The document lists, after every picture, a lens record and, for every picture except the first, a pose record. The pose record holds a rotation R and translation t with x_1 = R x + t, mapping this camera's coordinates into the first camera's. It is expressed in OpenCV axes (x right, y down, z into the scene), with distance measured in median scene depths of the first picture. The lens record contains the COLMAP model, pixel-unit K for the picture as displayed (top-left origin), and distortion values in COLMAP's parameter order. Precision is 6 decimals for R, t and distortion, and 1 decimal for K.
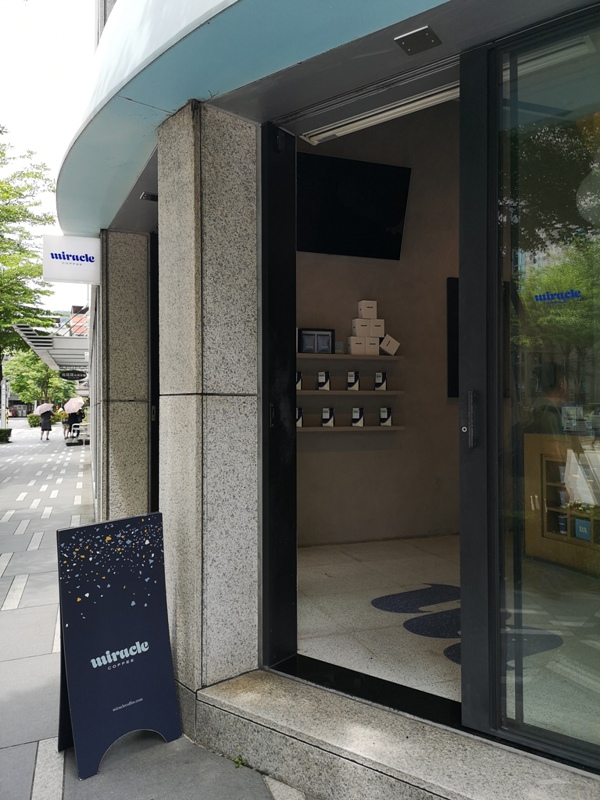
lens RADIAL K [[619.2, 0, 305.0], [0, 619.2, 395.9], [0, 0, 1]] dist [0.058669, -0.066560]
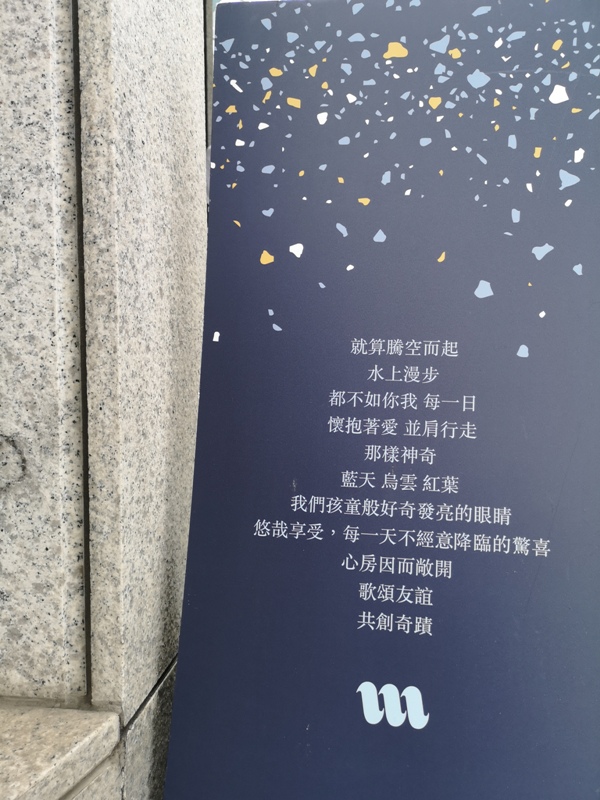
lens RADIAL K [[619.2, 0, 300.5], [0, 619.2, 399.6], [0, 0, 1]] dist [0.058669, -0.066560]
pose [[0.698608, 0.090217, -0.709795, -0.147686], [-0.090519, 0.995192, 0.037400, 0.364830], [0.709756, 0.038123, 0.703415, 0.797285]]
